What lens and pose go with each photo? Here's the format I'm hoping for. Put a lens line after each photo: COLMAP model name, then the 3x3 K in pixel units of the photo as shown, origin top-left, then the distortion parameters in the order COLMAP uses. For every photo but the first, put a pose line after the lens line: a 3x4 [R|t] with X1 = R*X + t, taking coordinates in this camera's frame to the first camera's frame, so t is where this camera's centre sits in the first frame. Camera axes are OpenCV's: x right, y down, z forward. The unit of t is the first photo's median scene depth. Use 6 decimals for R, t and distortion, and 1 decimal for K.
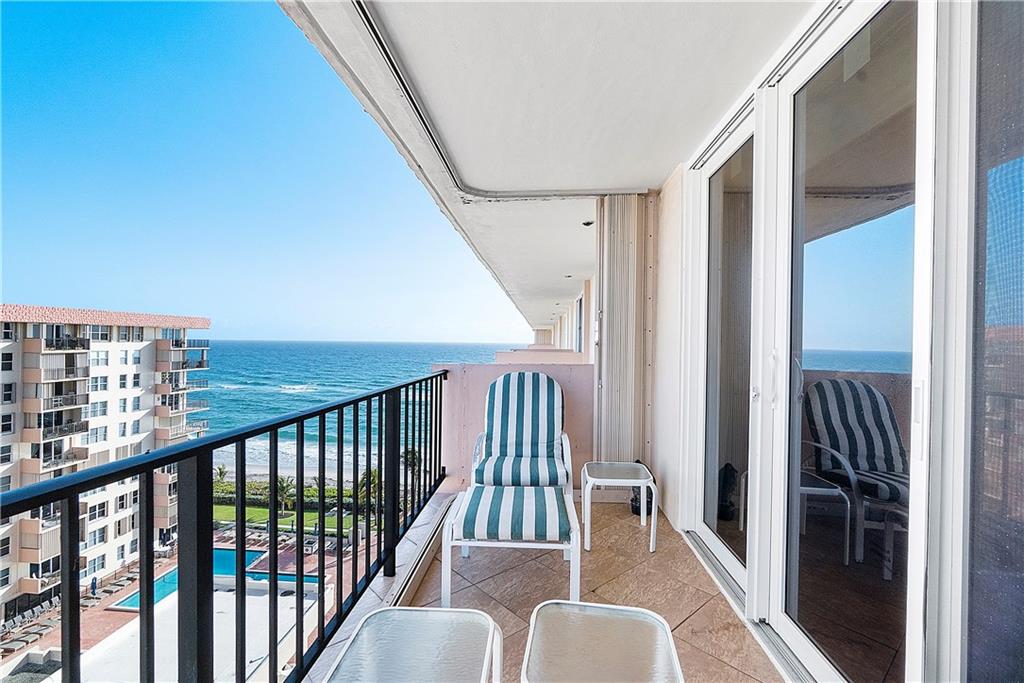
lens RADIAL K [[445.1, 0, 511.6], [0, 445.1, 343.5], [0, 0, 1]] dist [-0.002136, -0.000117]
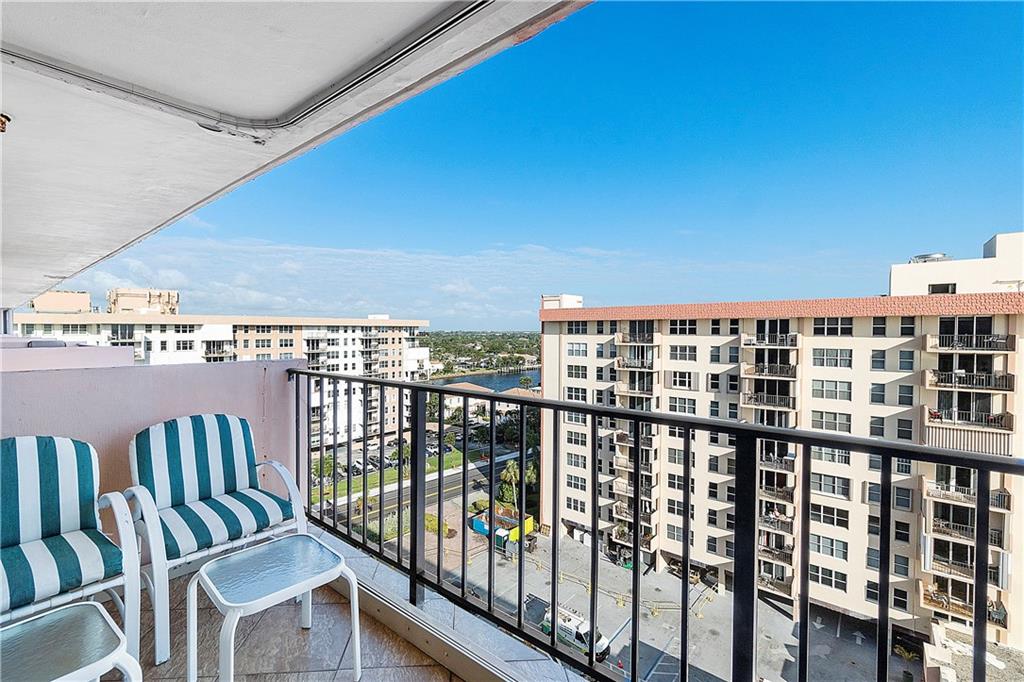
lens RADIAL K [[445.1, 0, 512.7], [0, 445.1, 338.4], [0, 0, 1]] dist [-0.002136, -0.000117]
pose [[-0.572075, 0.002260, -0.820198, 0.085383], [-0.016263, 0.999768, 0.014098, -0.006755], [0.820040, 0.021404, -0.571906, 1.209599]]
